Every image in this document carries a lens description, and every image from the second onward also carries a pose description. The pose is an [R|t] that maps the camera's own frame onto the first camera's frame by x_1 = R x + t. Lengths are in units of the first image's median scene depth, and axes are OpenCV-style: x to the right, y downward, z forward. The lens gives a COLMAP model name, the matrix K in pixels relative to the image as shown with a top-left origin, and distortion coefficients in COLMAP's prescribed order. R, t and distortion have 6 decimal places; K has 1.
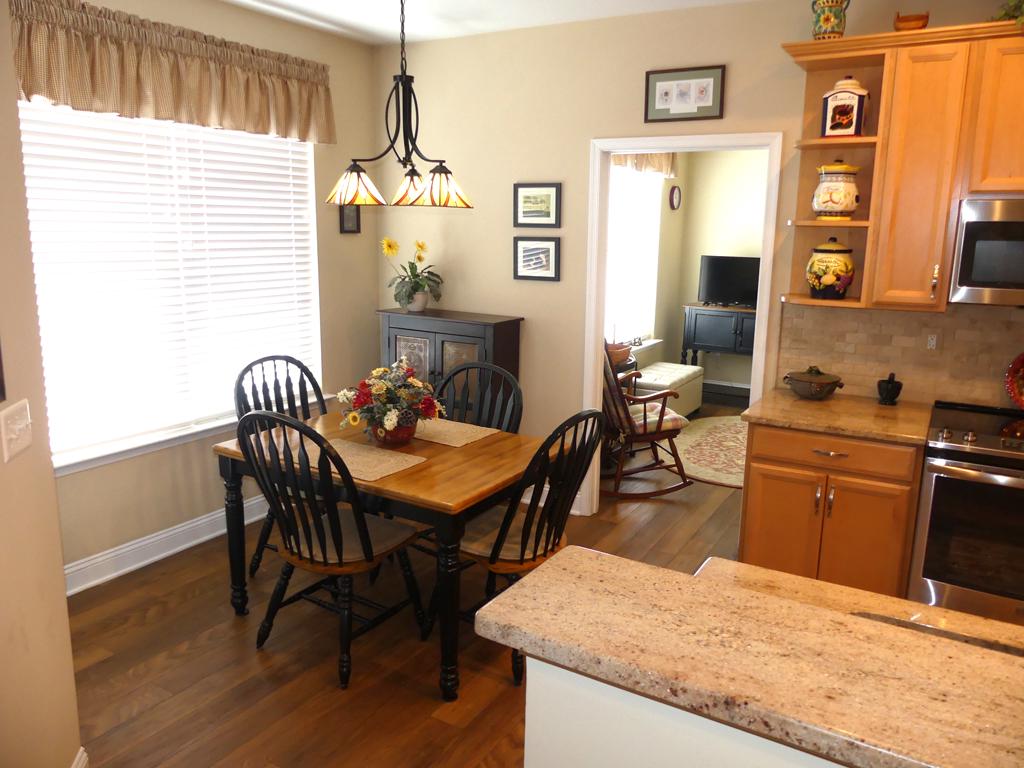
lens RADIAL K [[772.6, 0, 512.0], [0, 772.6, 384.0], [0, 0, 1]] dist [-0.006162, 0.004211]
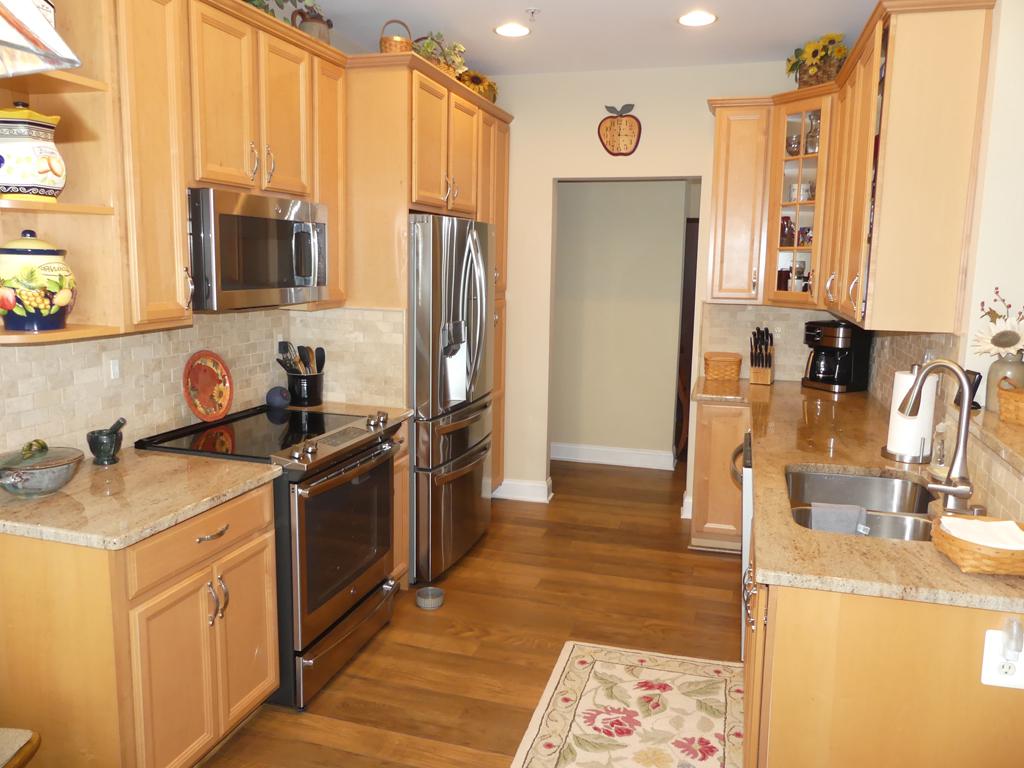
lens RADIAL K [[793.6, 0, 491.7], [0, 793.6, 378.1], [0, 0, 1]] dist [0.005288, 0.004771]
pose [[-0.235513, -0.161080, 0.958430, -0.304338], [0.174595, 0.963113, 0.204769, -0.143699], [-0.956060, 0.215562, -0.198702, 0.810334]]
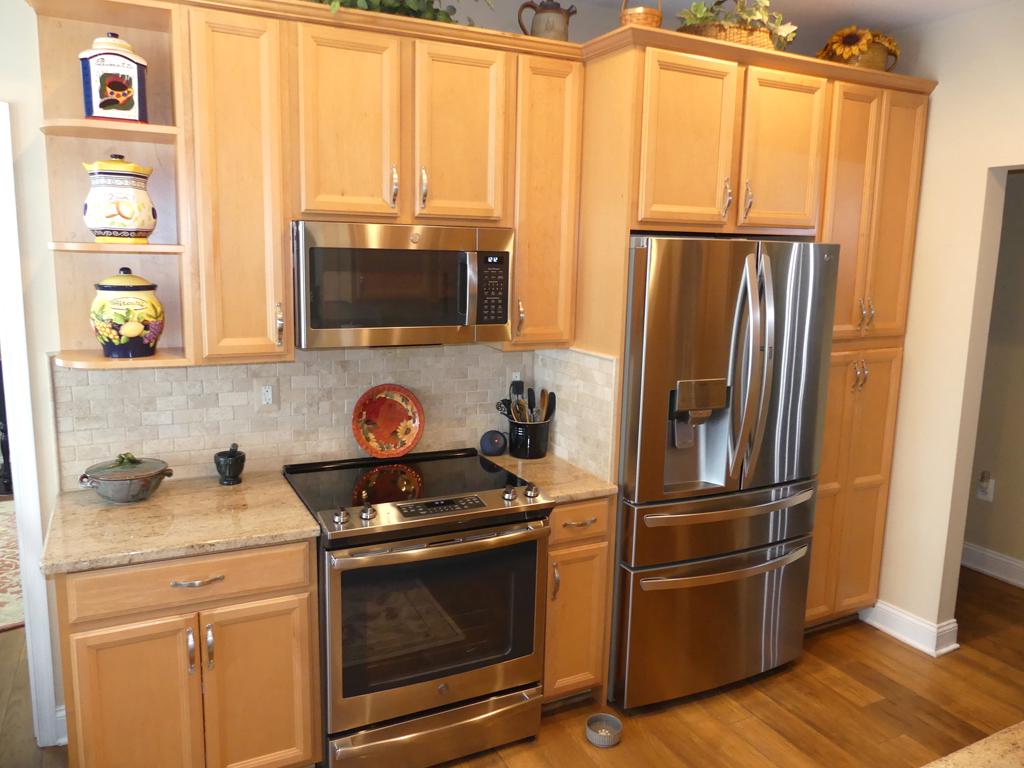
lens RADIAL K [[772.6, 0, 512.0], [0, 772.6, 384.0], [0, 0, 1]] dist [-0.006162, 0.004211]
pose [[0.537755, -0.139754, 0.831437, 0.014530], [0.155459, 0.985693, 0.065135, -0.079579], [-0.828645, 0.094228, 0.551787, 0.347263]]
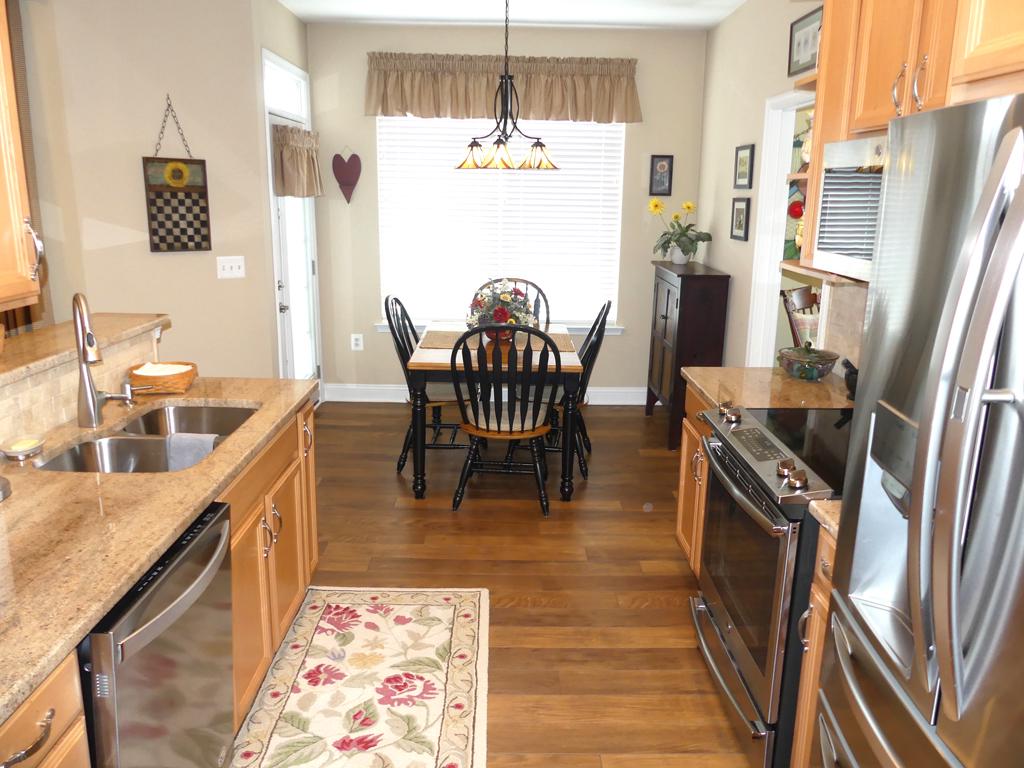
lens RADIAL K [[772.6, 0, 512.0], [0, 772.6, 384.0], [0, 0, 1]] dist [-0.006162, 0.004211]
pose [[0.528824, 0.200568, -0.824693, 1.012878], [-0.182099, 0.975861, 0.120564, -0.019141], [0.828967, 0.086418, 0.552581, 0.247230]]
